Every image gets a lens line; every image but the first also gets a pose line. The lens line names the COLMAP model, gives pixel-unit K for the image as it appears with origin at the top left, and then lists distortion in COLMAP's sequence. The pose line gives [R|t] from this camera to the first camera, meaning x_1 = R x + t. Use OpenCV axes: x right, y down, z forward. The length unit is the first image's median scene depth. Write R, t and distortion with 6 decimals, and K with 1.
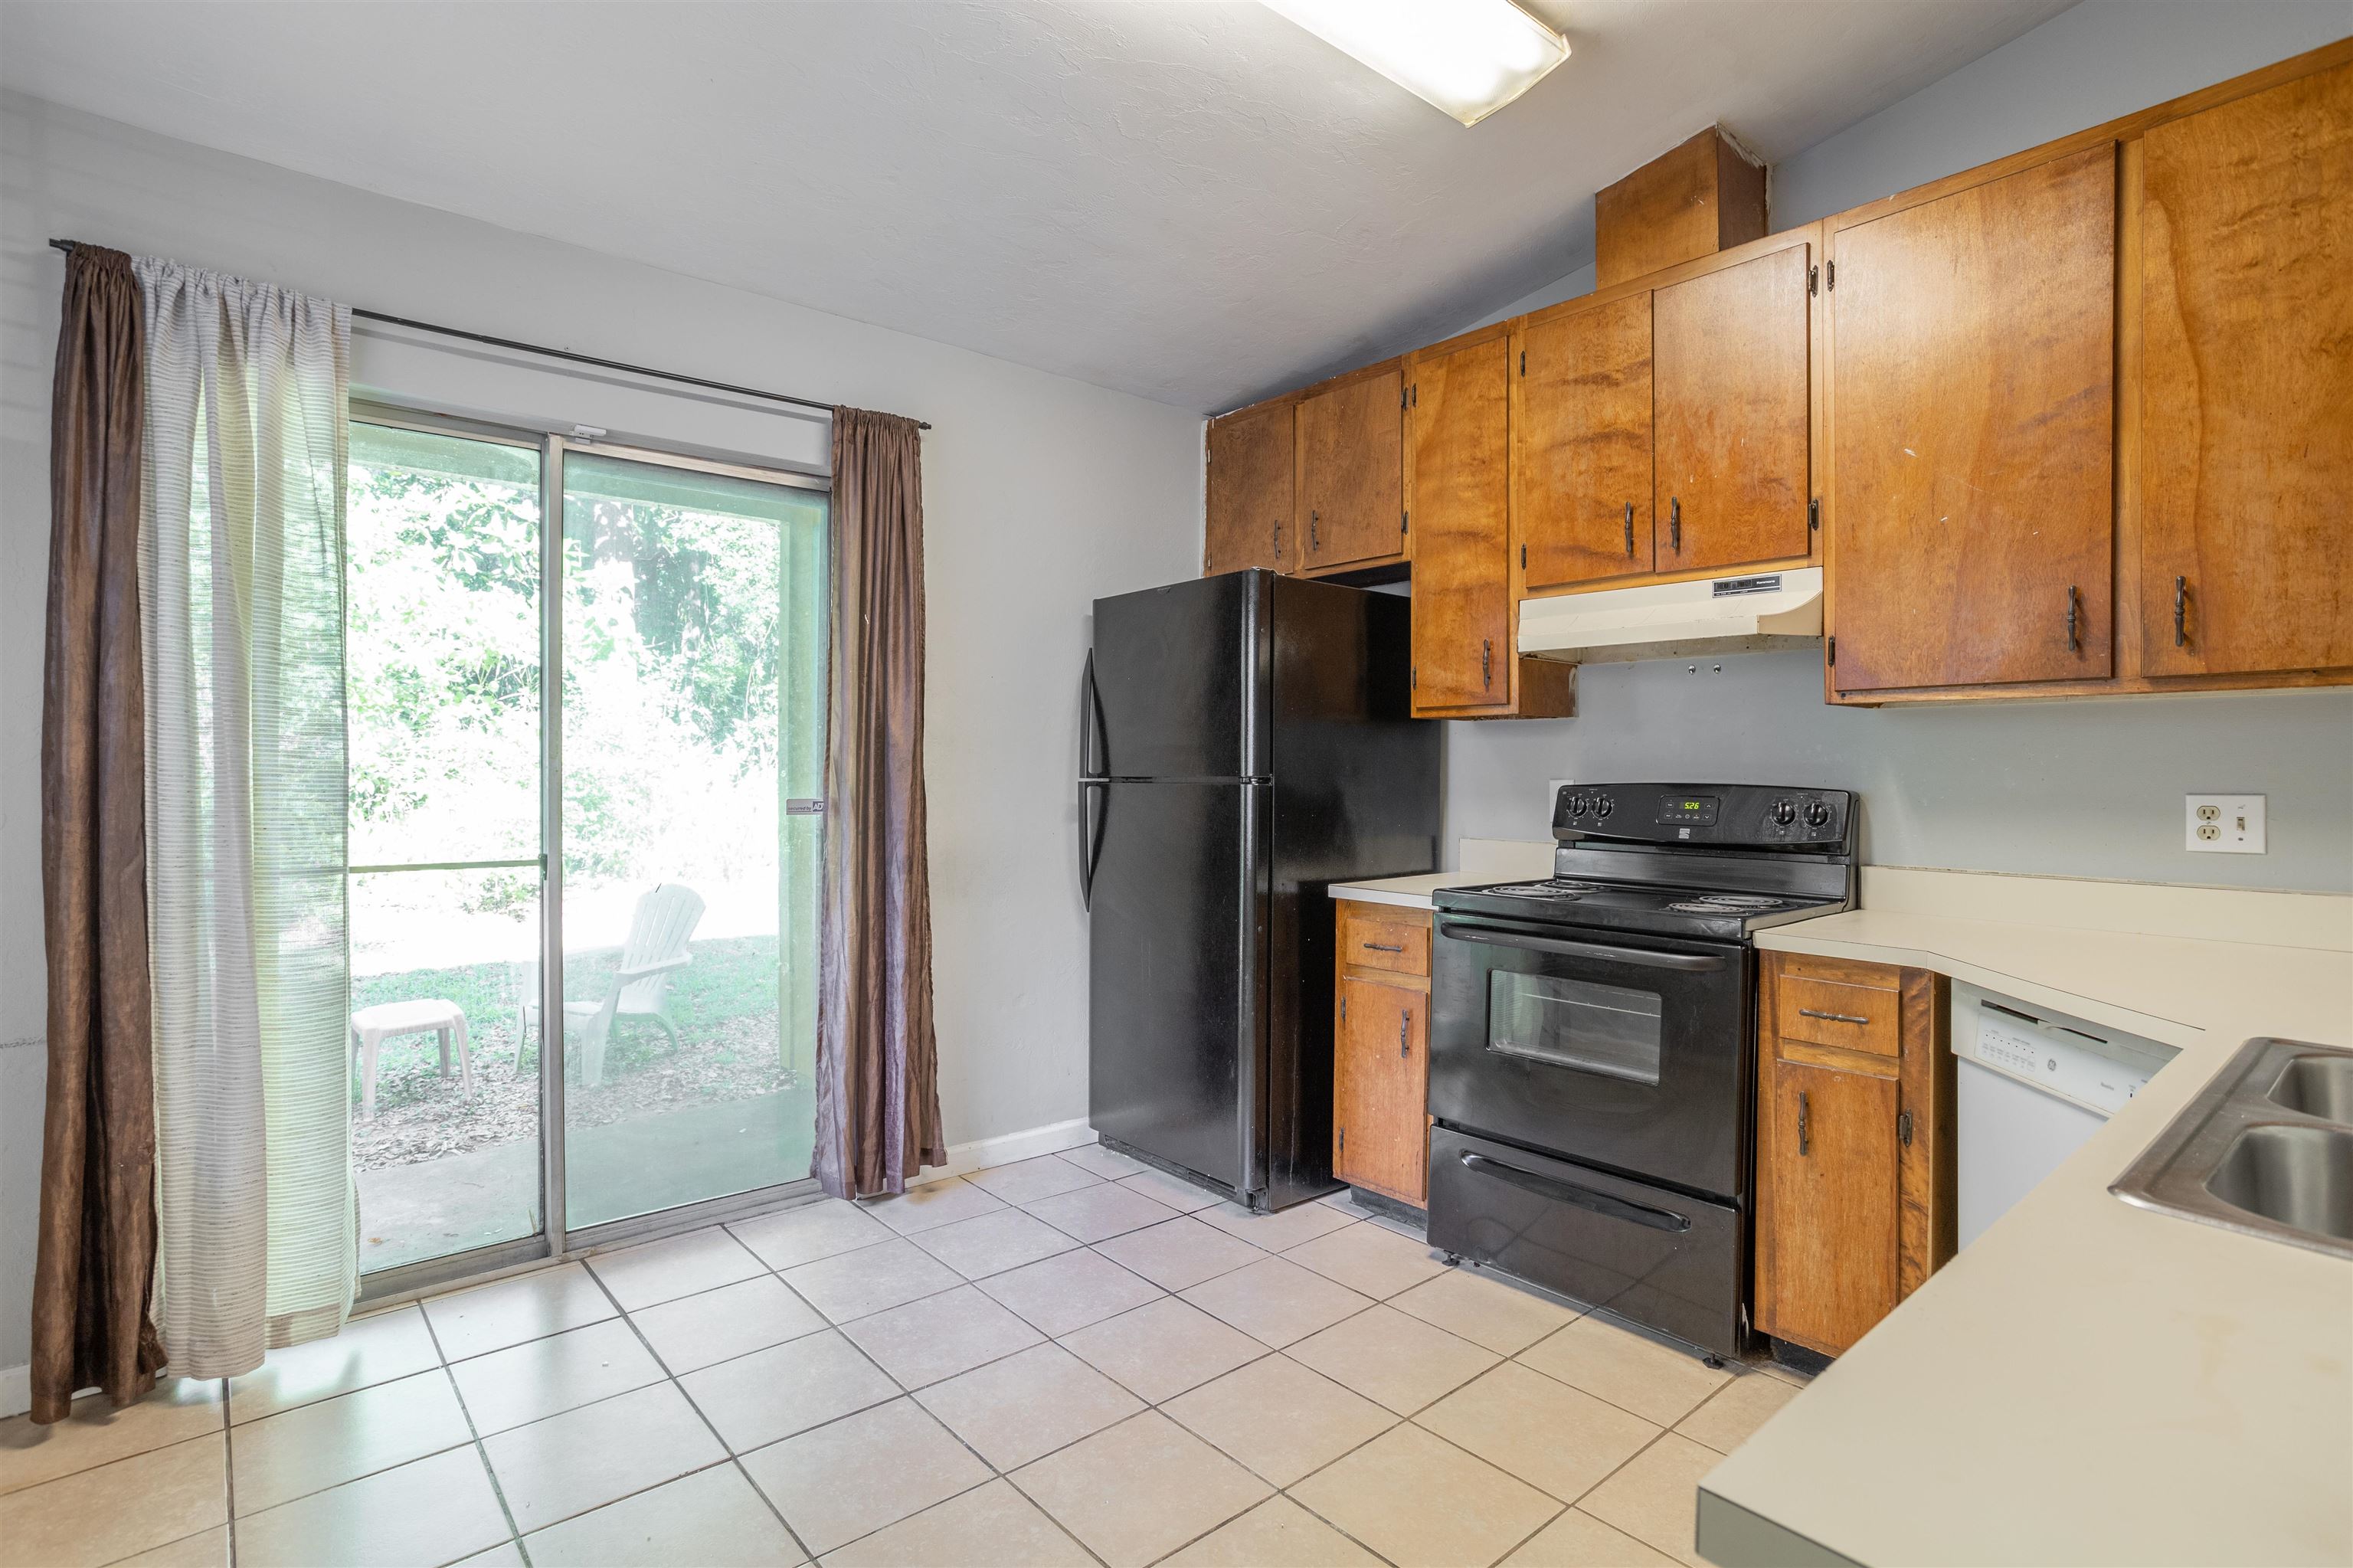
lens RADIAL K [[1153.1, 0, 1154.8], [0, 1153.1, 773.6], [0, 0, 1]] dist [-0.053827, 0.030897]
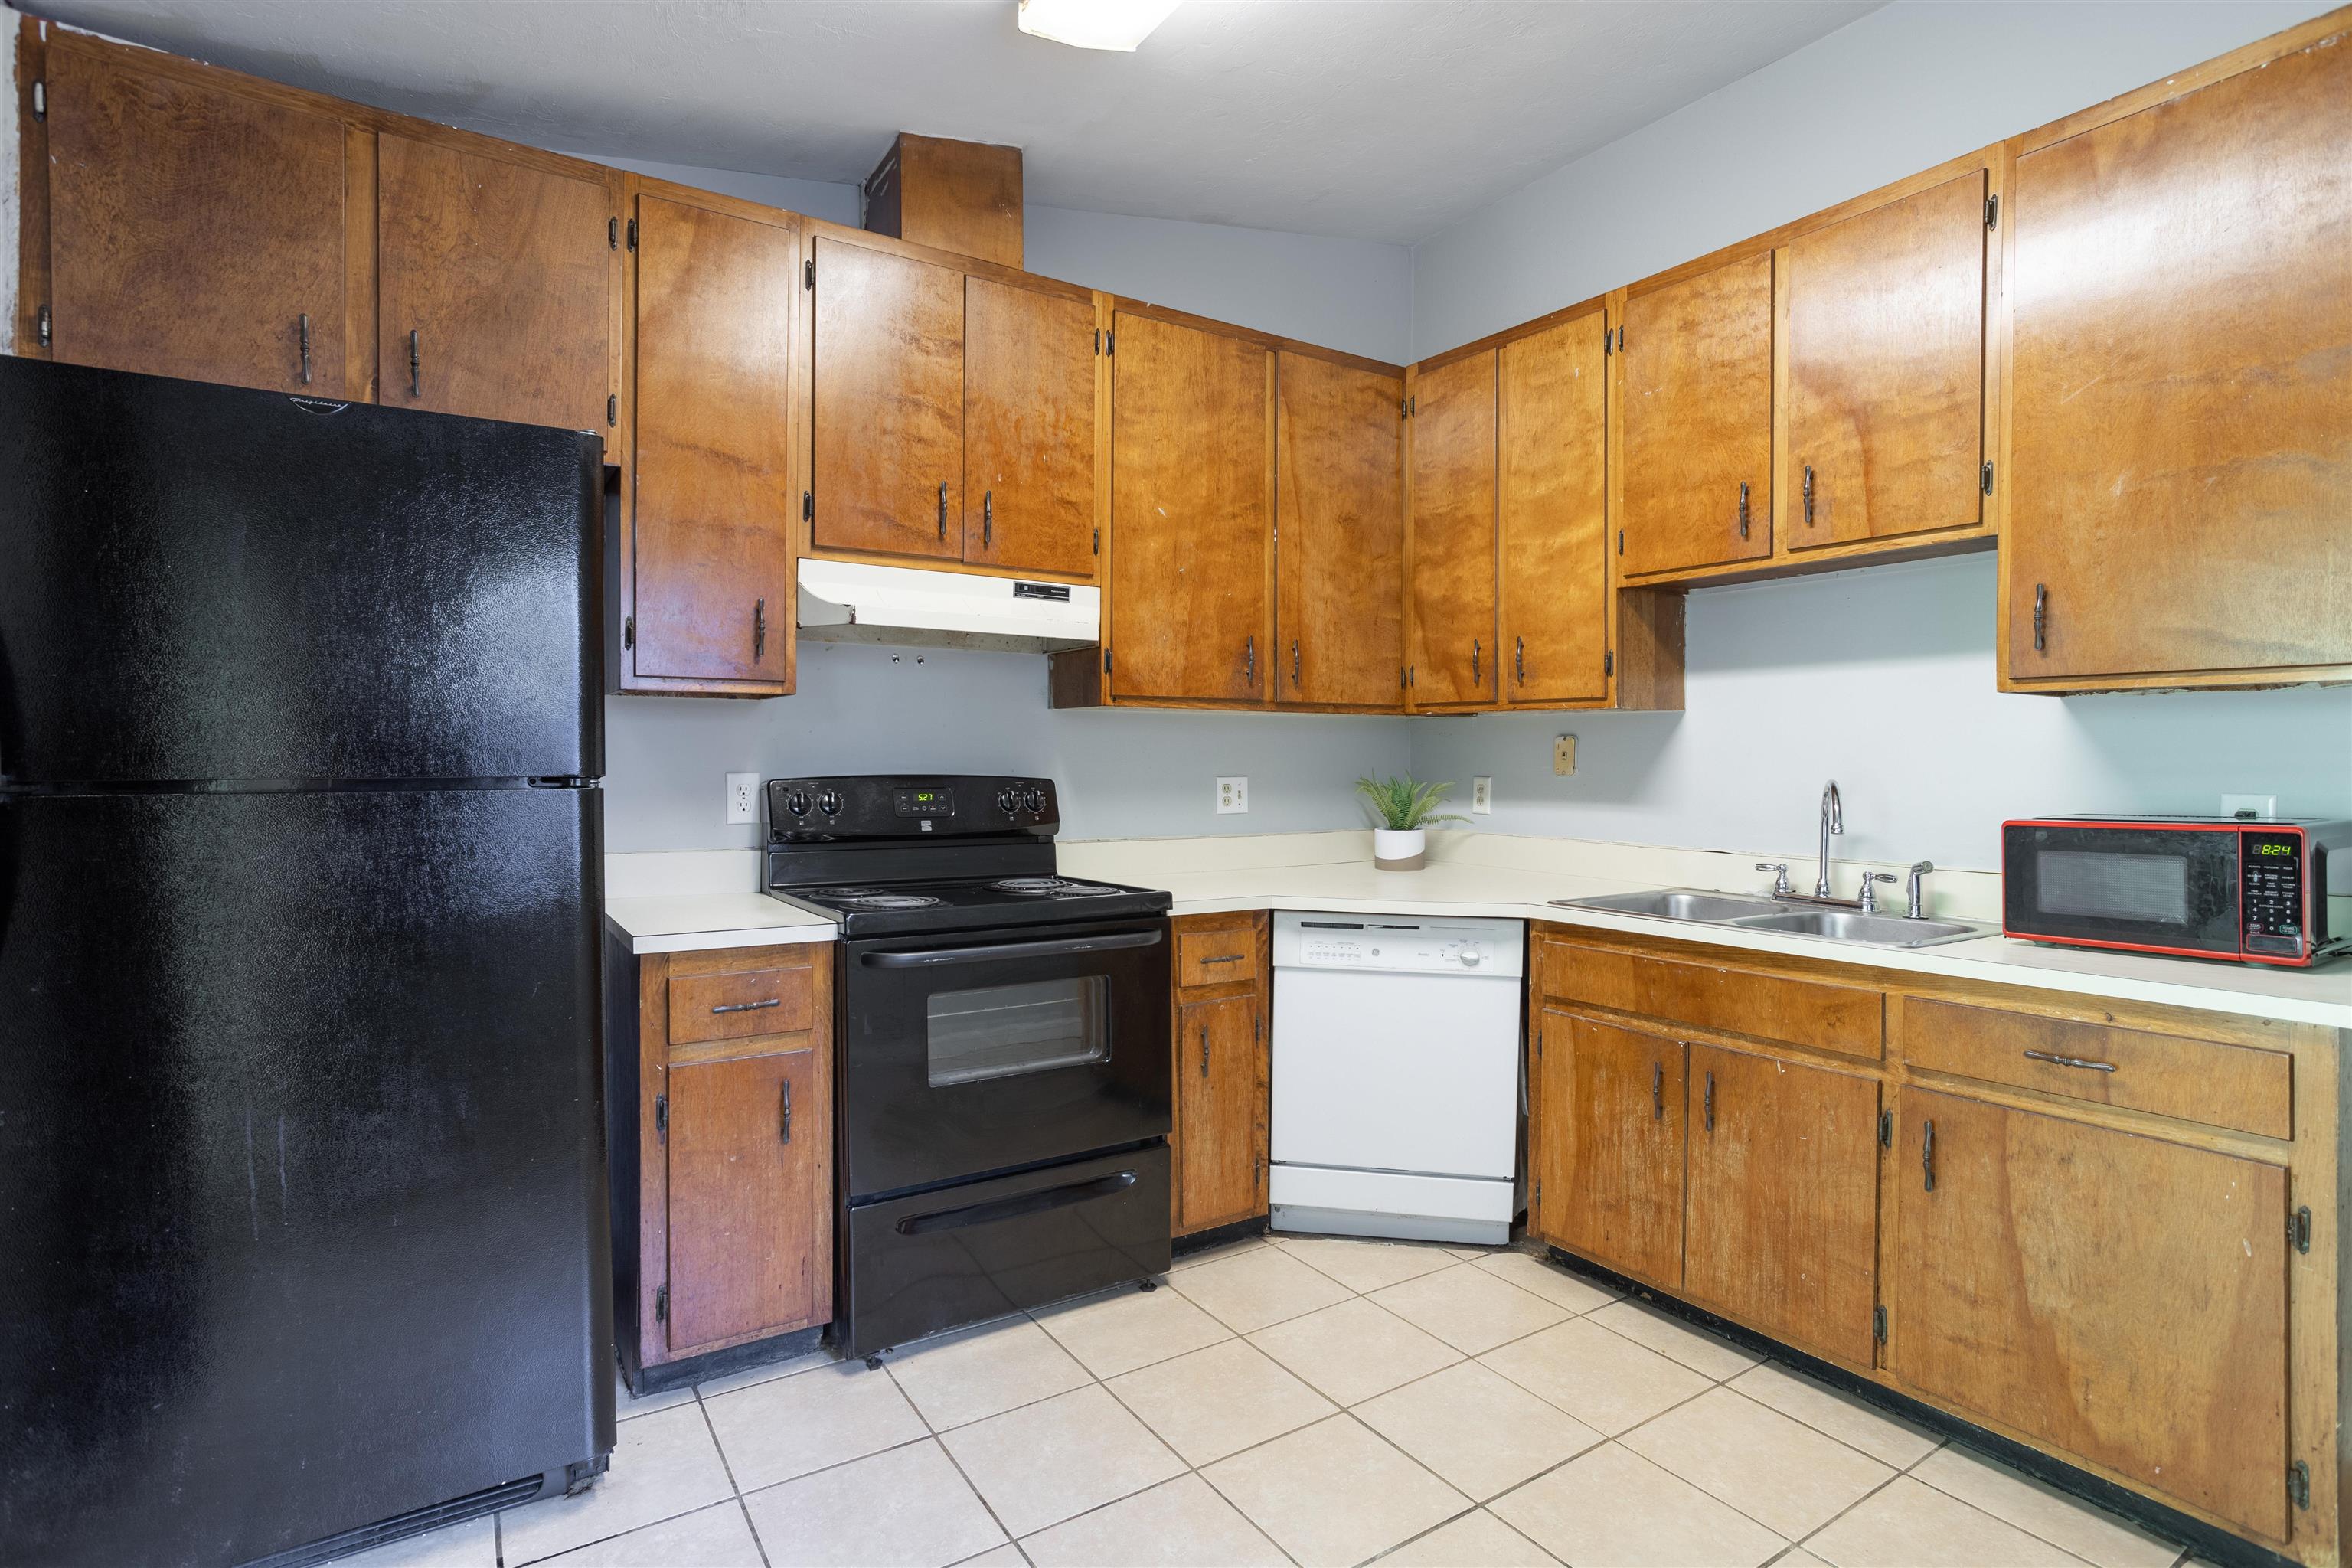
lens RADIAL K [[1173.5, 0, 1174.7], [0, 1173.5, 776.8], [0, 0, 1]] dist [-0.057185, 0.035386]
pose [[0.117710, -0.018766, 0.992871, -0.615838], [0.000098, 0.999822, 0.018886, -0.010963], [-0.993048, -0.002126, 0.117691, 0.797078]]
